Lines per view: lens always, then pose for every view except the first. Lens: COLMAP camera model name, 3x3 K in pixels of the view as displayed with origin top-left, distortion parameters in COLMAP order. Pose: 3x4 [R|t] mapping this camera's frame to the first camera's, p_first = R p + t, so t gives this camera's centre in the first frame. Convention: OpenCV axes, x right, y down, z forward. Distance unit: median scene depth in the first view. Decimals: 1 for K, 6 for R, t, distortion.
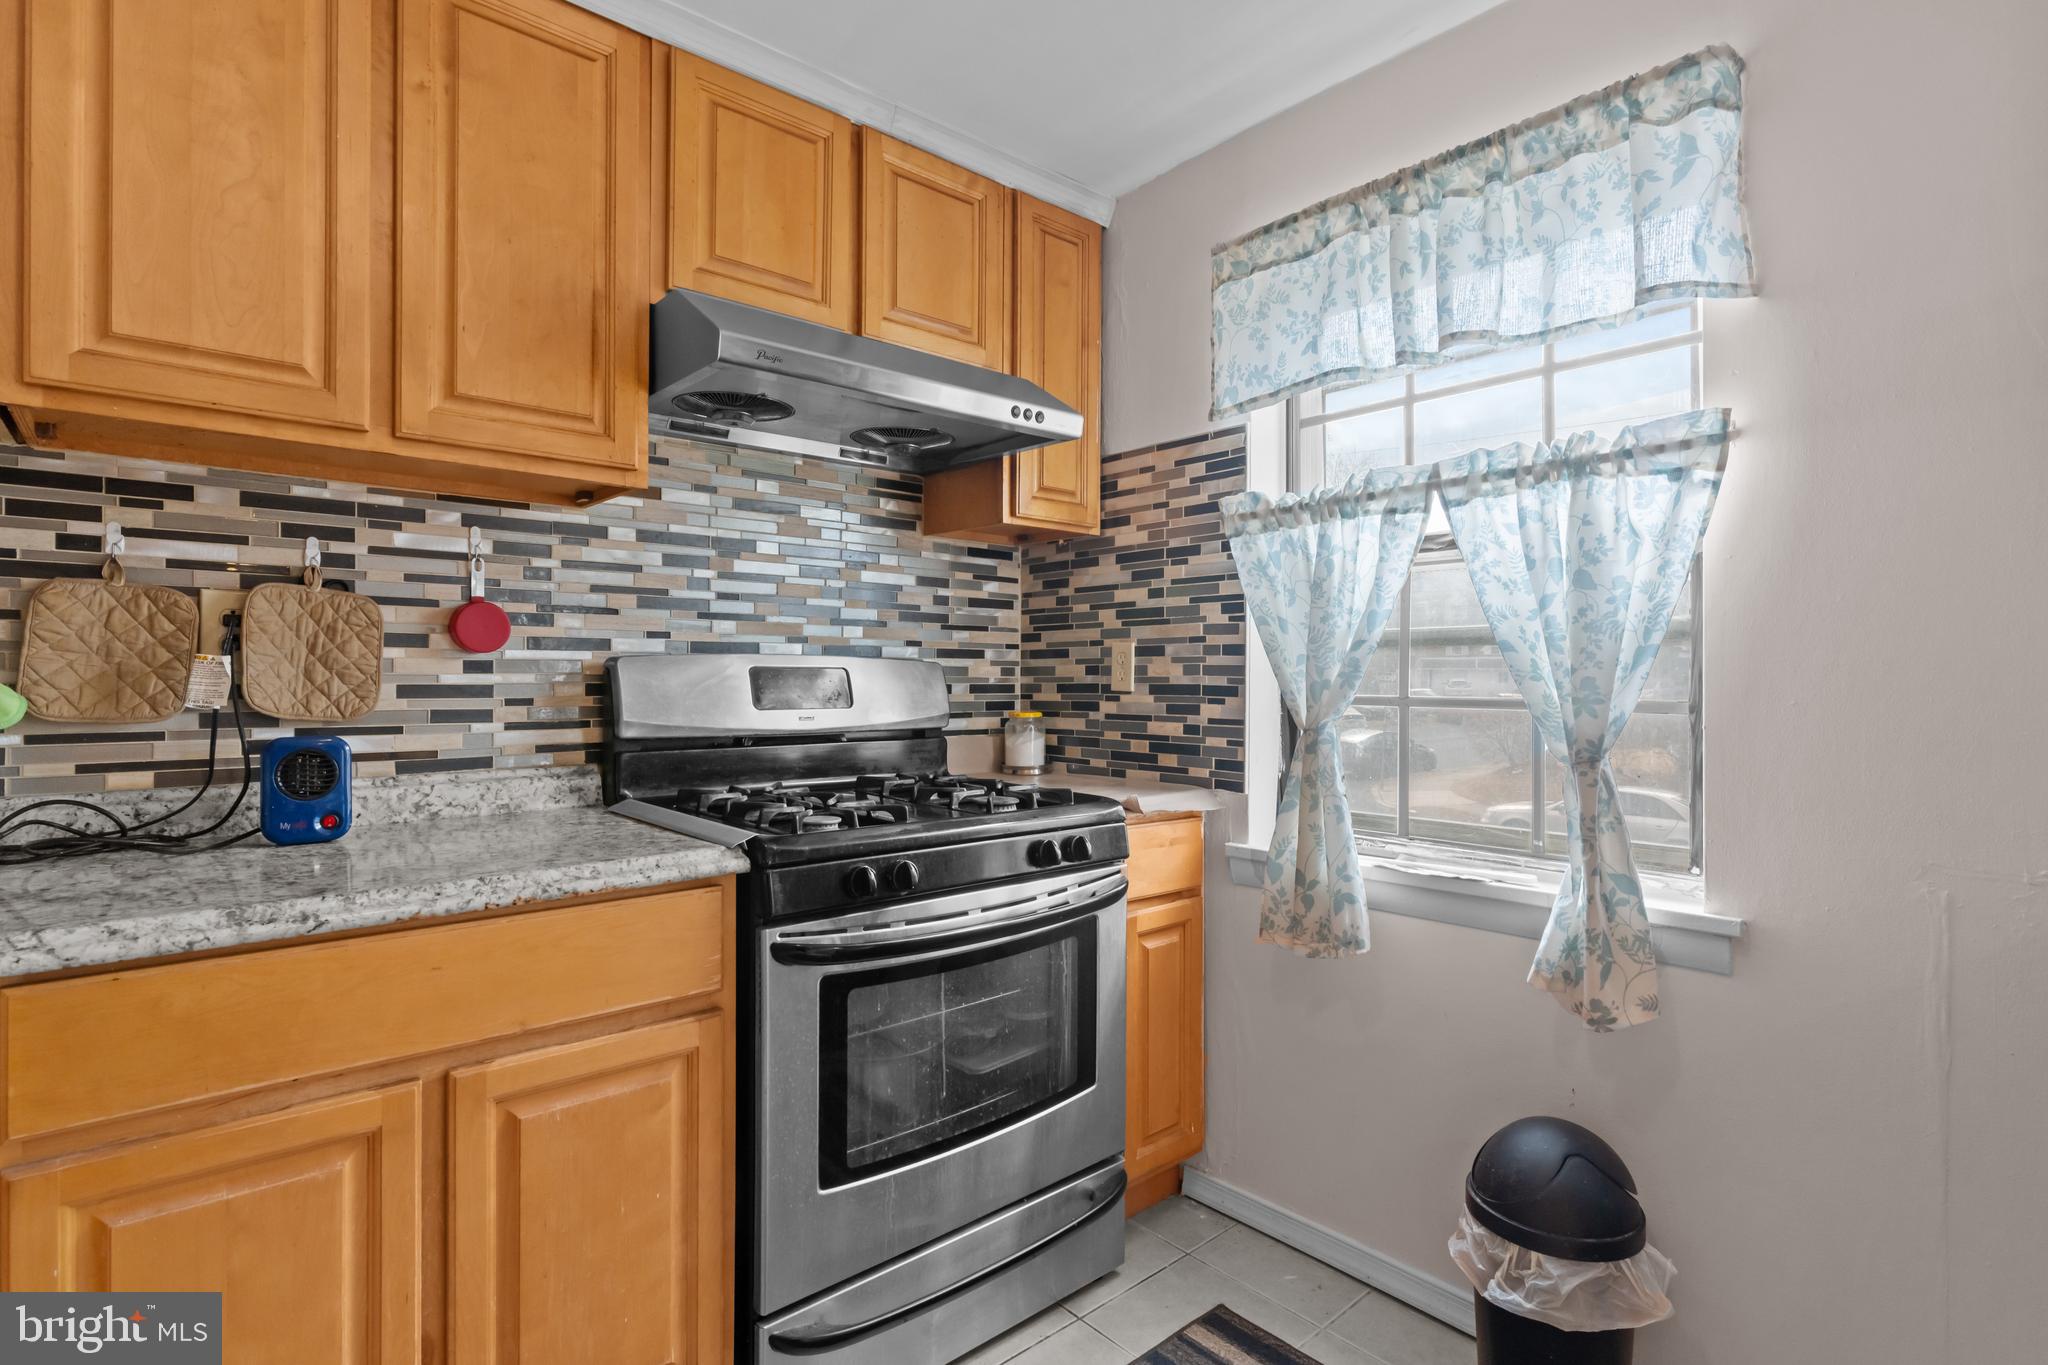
lens RADIAL K [[1022.4, 0, 1032.0], [0, 1022.4, 675.6], [0, 0, 1]] dist [0.000139, 0.000661]
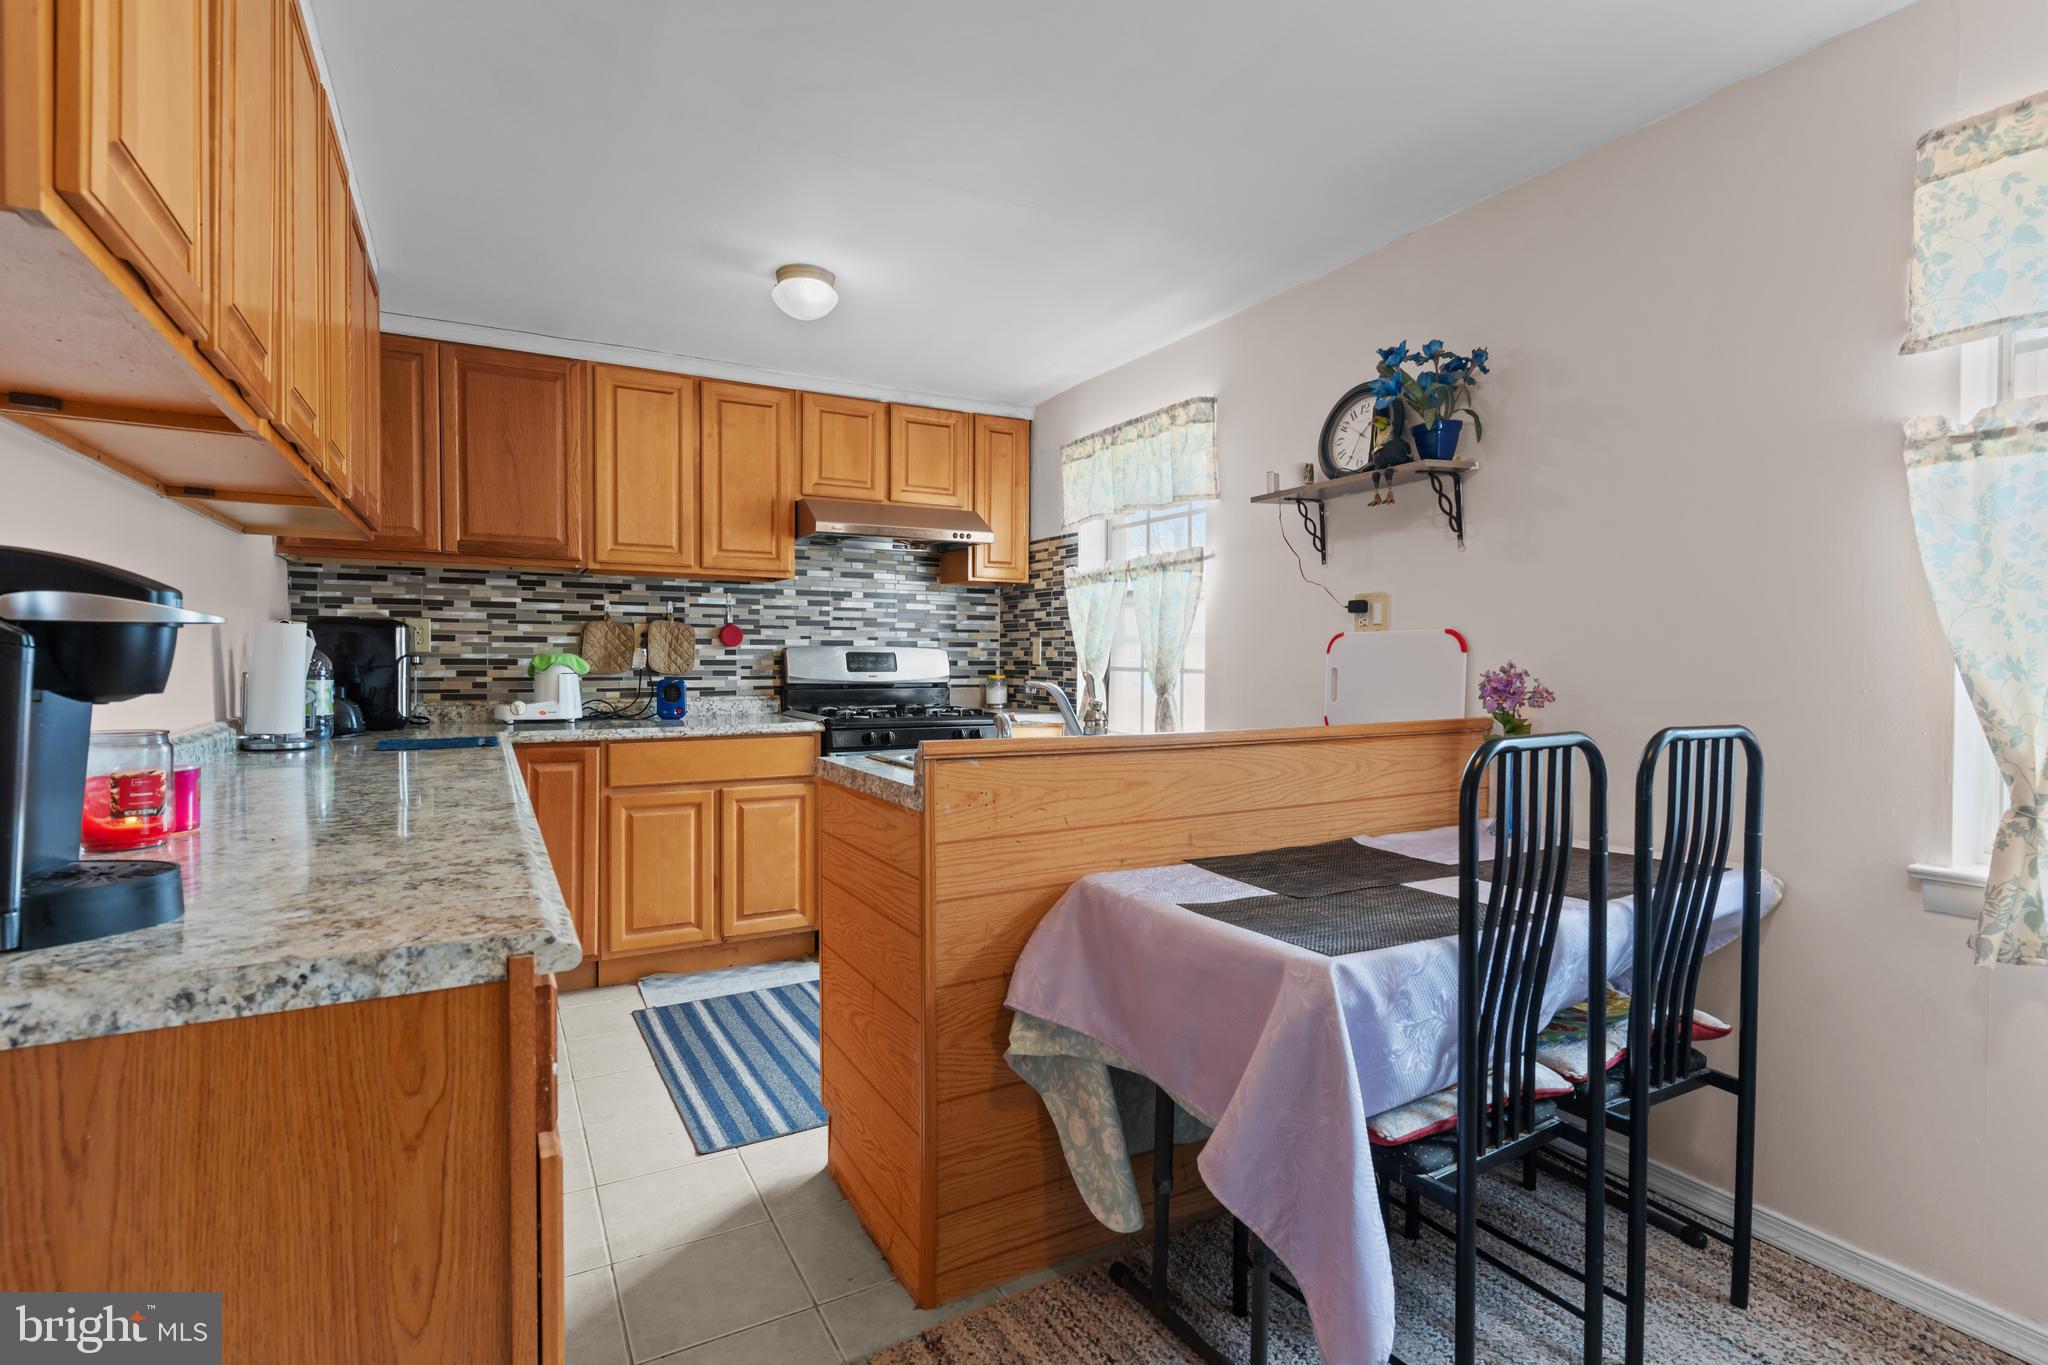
lens RADIAL K [[987.8, 0, 1015.2], [0, 987.8, 677.1], [0, 0, 1]] dist [0.005577, 0.000385]
pose [[0.975830, 0.006231, -0.218444, 0.624512], [-0.001197, 0.999731, 0.023170, -0.005658], [0.218530, -0.022349, 0.975574, -1.131042]]
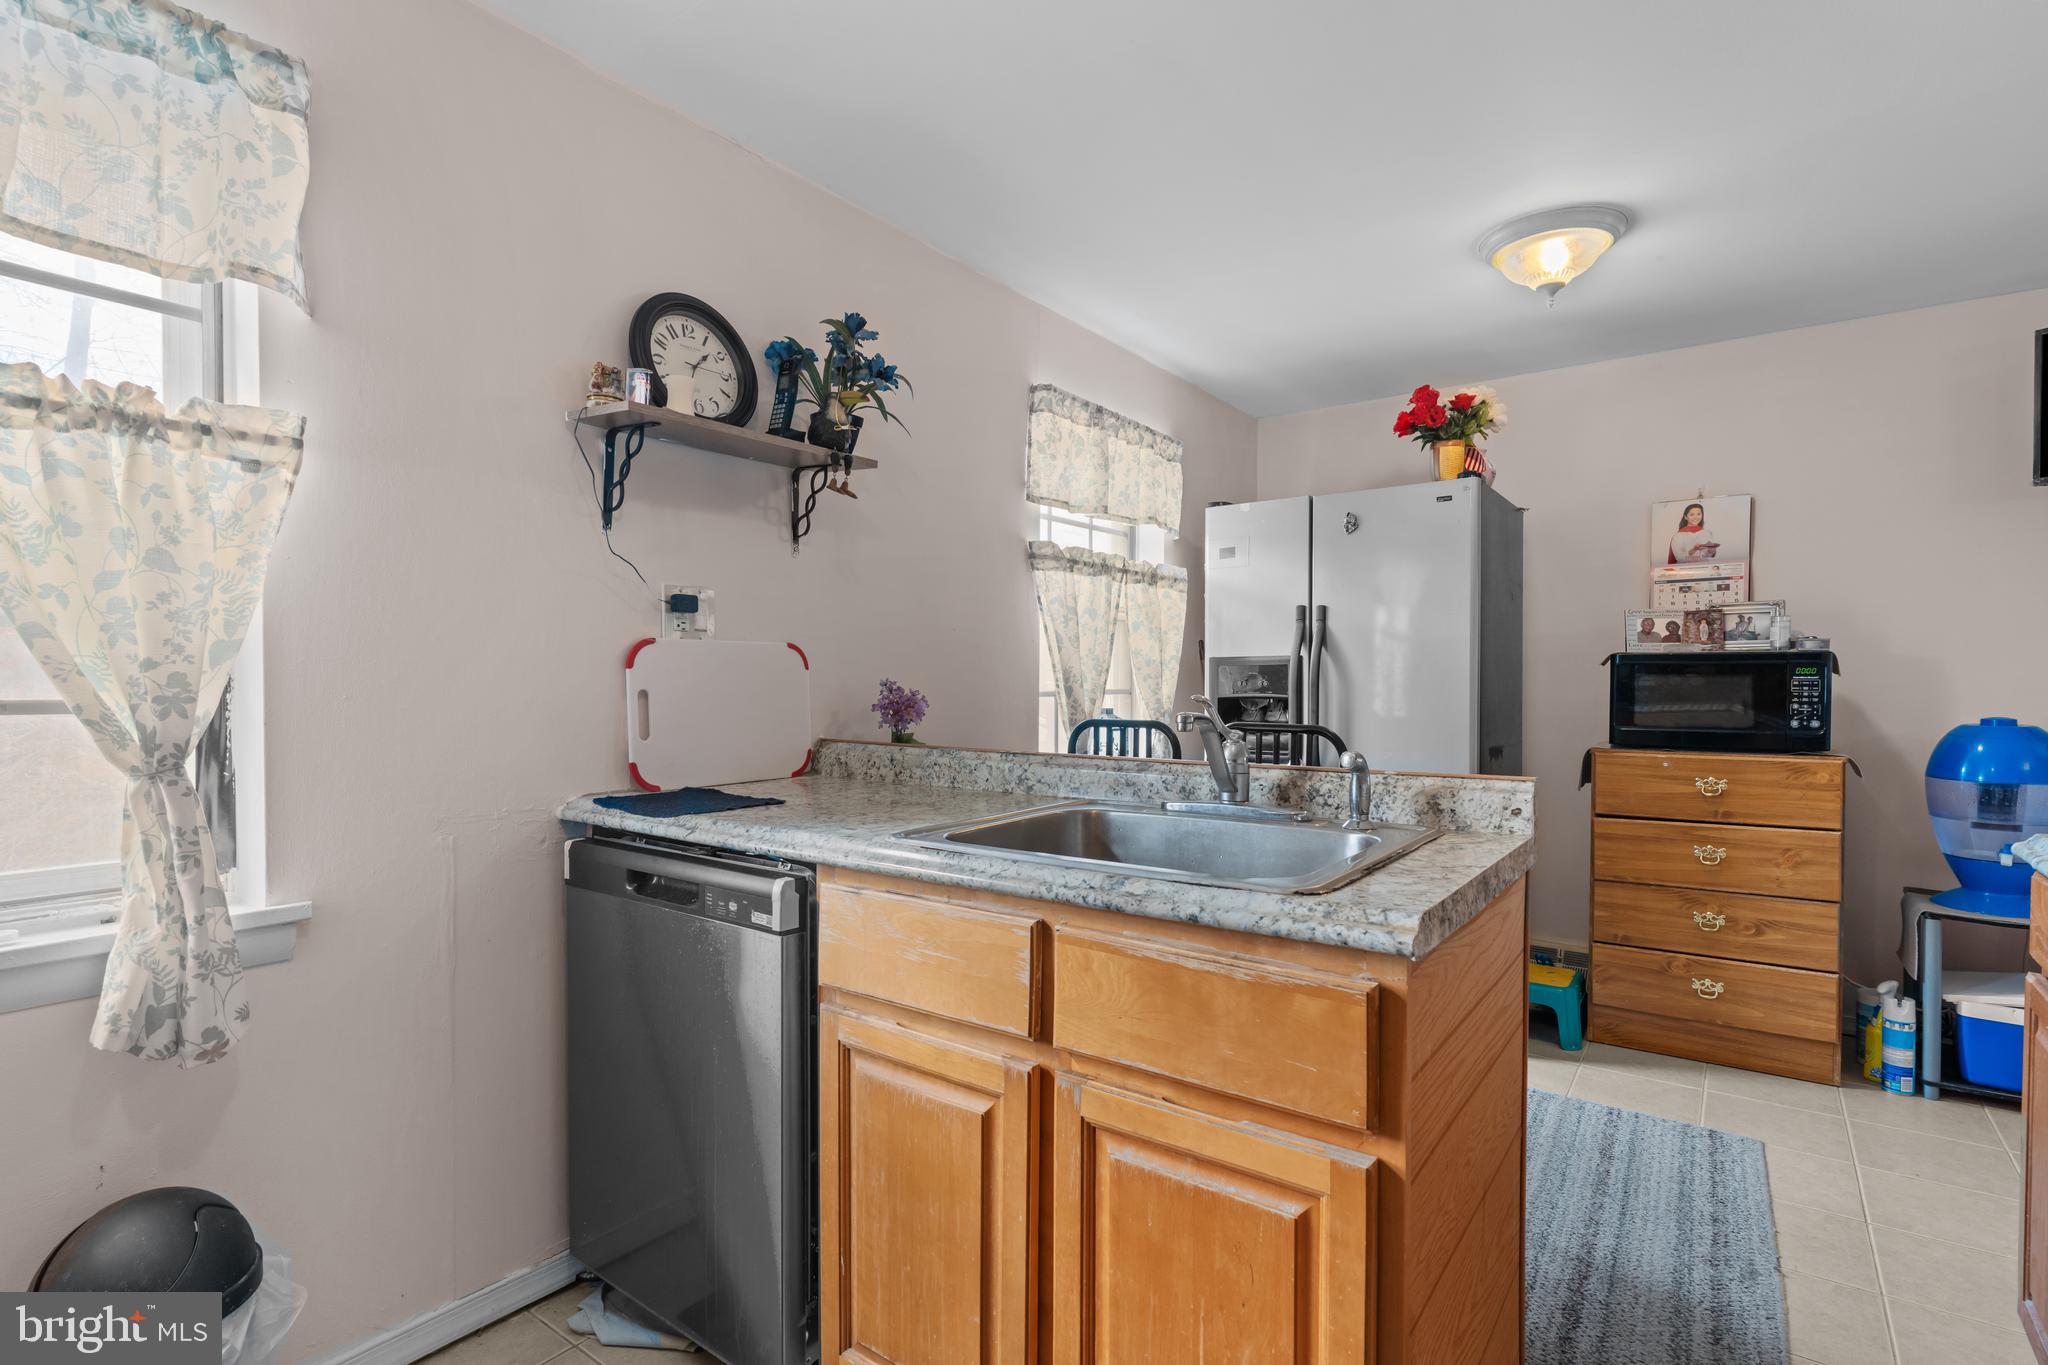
lens RADIAL K [[987.8, 0, 1014.7], [0, 987.8, 696.4], [0, 0, 1]] dist [0.005577, 0.000385]
pose [[-0.205130, -0.014127, 0.978633, -0.382729], [-0.004862, 0.999898, 0.013415, 0.006262], [-0.978723, -0.002006, -0.205177, 0.408759]]
